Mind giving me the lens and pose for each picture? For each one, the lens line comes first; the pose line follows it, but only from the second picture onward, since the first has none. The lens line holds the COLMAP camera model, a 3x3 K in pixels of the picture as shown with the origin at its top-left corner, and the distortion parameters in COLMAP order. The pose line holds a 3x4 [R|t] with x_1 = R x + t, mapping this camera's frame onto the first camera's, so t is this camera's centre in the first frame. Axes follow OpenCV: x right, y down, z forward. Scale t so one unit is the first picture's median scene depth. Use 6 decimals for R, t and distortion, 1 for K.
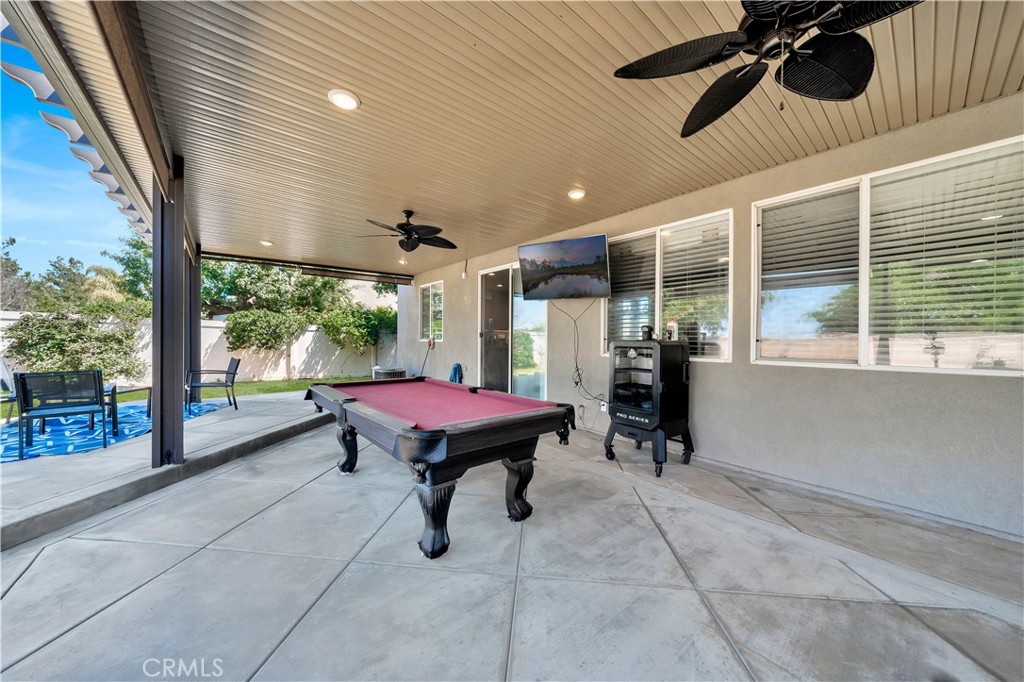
lens RADIAL K [[352.4, 0, 507.1], [0, 352.4, 342.9], [0, 0, 1]] dist [-0.014021, 0.002744]
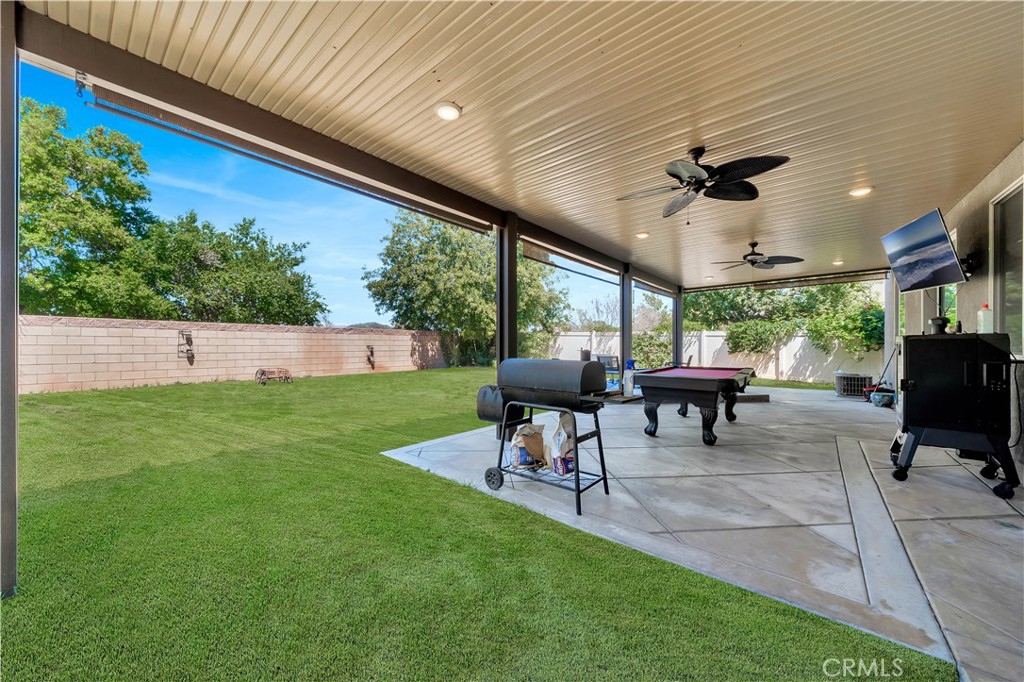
lens RADIAL K [[352.4, 0, 507.1], [0, 352.4, 342.9], [0, 0, 1]] dist [-0.014021, 0.002744]
pose [[0.180671, -0.015433, -0.983422, 0.872831], [-0.009601, 0.999802, -0.017454, 0.031499], [0.983497, 0.012595, 0.180487, -0.147847]]
